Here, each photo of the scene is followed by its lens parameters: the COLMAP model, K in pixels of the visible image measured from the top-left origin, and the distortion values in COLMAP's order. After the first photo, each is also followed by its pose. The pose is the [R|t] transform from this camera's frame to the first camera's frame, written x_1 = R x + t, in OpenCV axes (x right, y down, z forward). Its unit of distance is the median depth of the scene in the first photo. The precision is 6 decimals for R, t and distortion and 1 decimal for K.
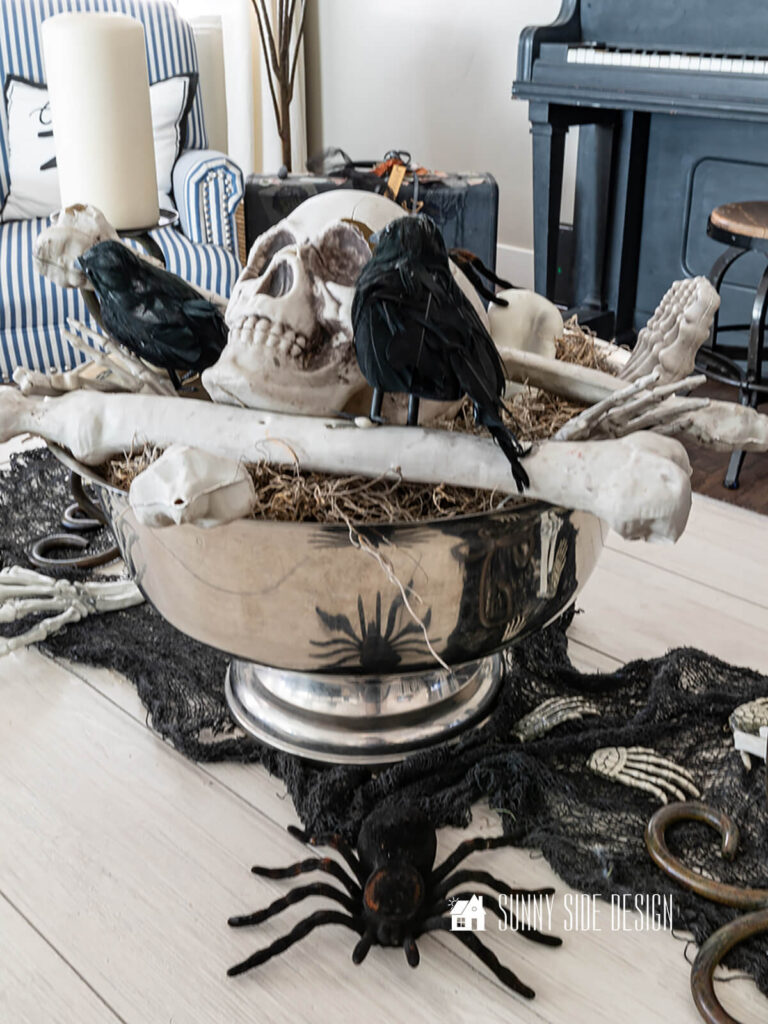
lens RADIAL K [[1171.8, 0, 383.4], [0, 1171.8, 545.8], [0, 0, 1]] dist [-0.013846, 0.030658]
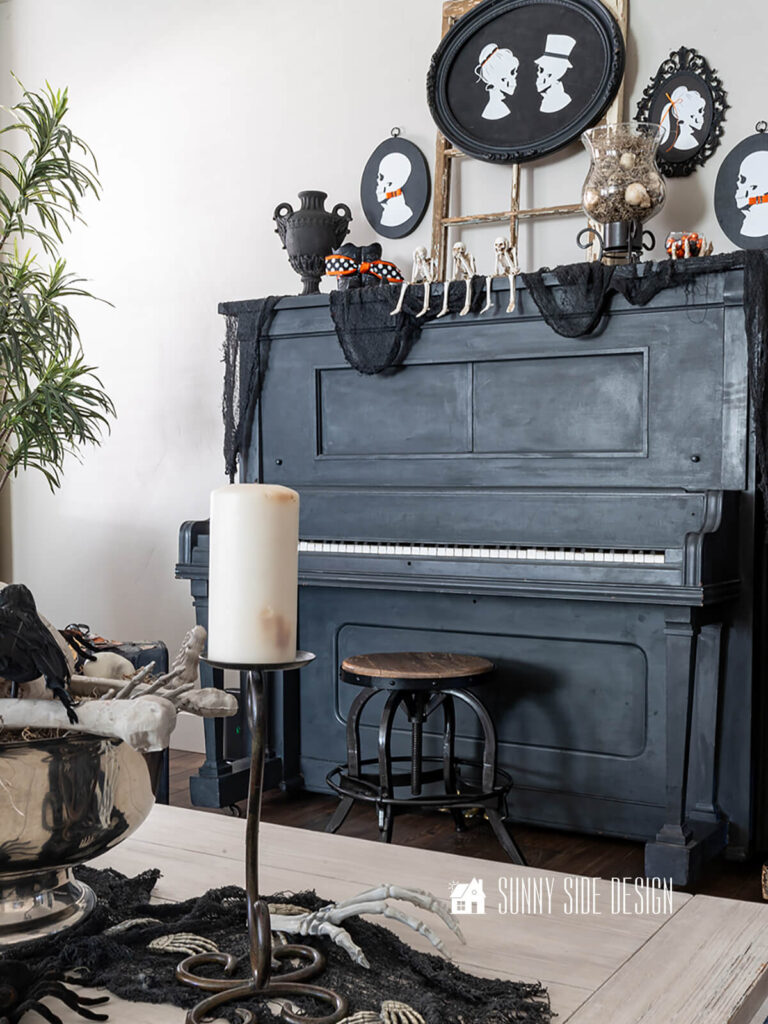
lens RADIAL K [[1171.8, 0, 383.4], [0, 1171.8, 545.8], [0, 0, 1]] dist [-0.013846, 0.030658]
pose [[0.968345, -0.005557, 0.249554, 0.093987], [0.103689, 0.918372, -0.381891, 0.303134], [-0.227061, 0.395678, 0.889877, -0.549944]]
